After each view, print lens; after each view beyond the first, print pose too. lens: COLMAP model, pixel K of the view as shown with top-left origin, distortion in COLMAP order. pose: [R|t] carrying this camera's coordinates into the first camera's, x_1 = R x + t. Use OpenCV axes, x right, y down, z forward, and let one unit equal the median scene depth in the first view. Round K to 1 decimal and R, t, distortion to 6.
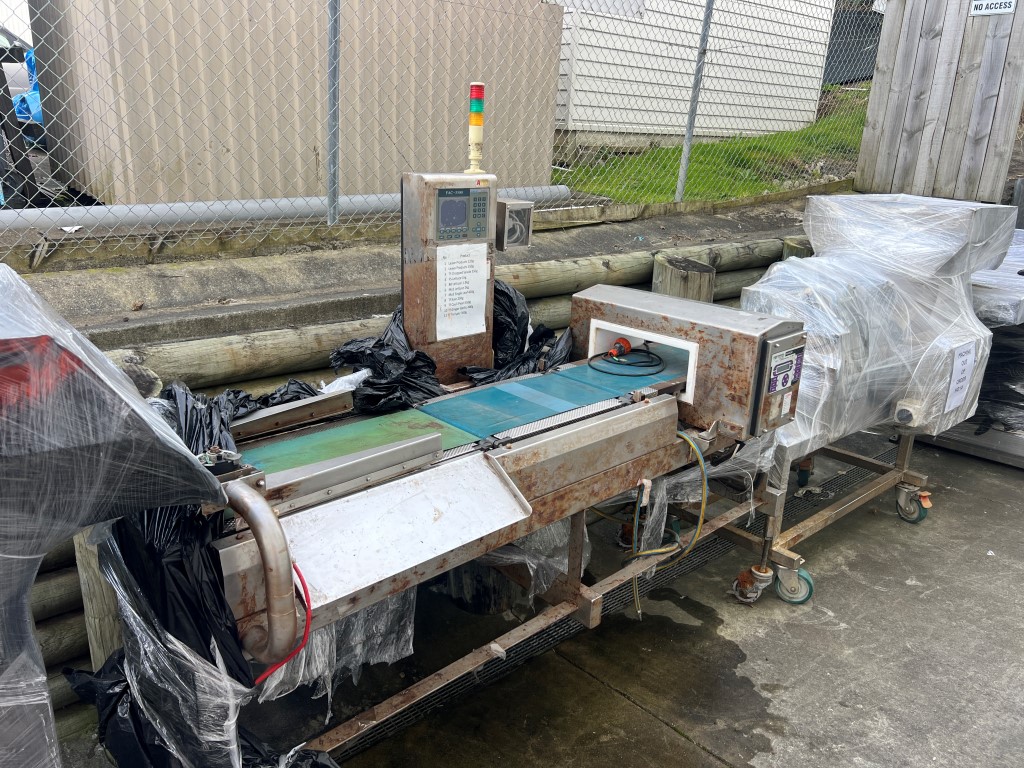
lens RADIAL K [[762.8, 0, 499.7], [0, 762.8, 387.0], [0, 0, 1]] dist [0.077677, -0.137604]
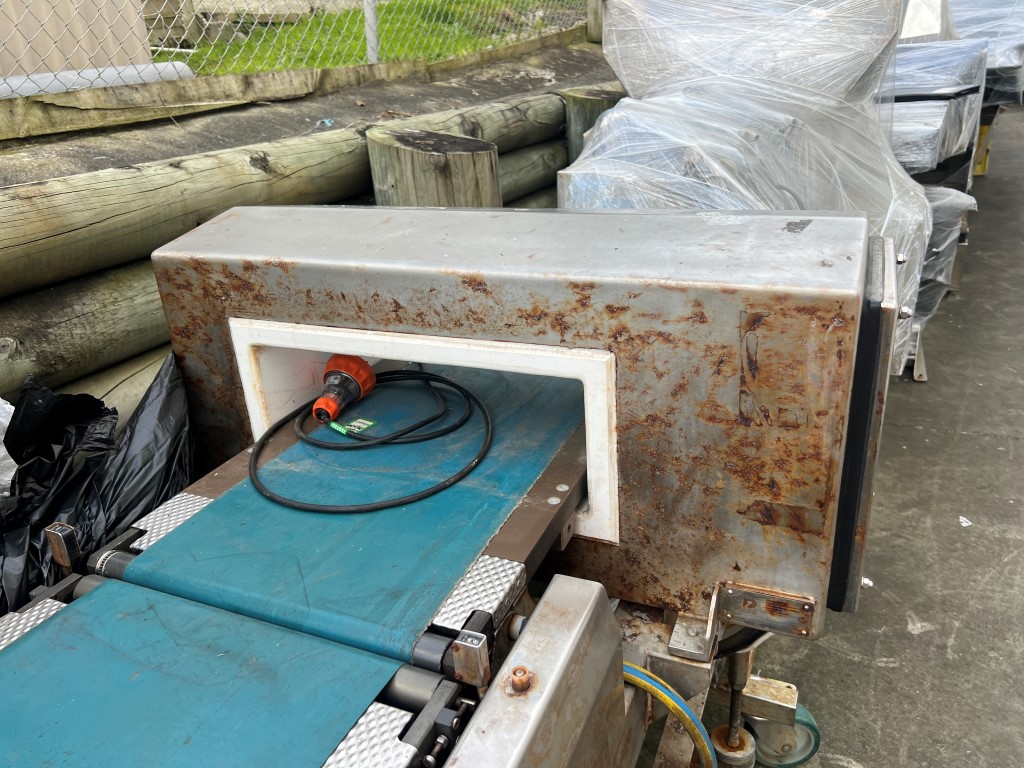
lens RADIAL K [[762.8, 0, 499.7], [0, 762.8, 387.0], [0, 0, 1]] dist [0.077677, -0.137604]
pose [[0.915935, -0.240142, 0.321550, 0.110673], [0.211605, 0.969774, 0.121496, -0.075676], [-0.341007, -0.043241, 0.939066, 0.650153]]
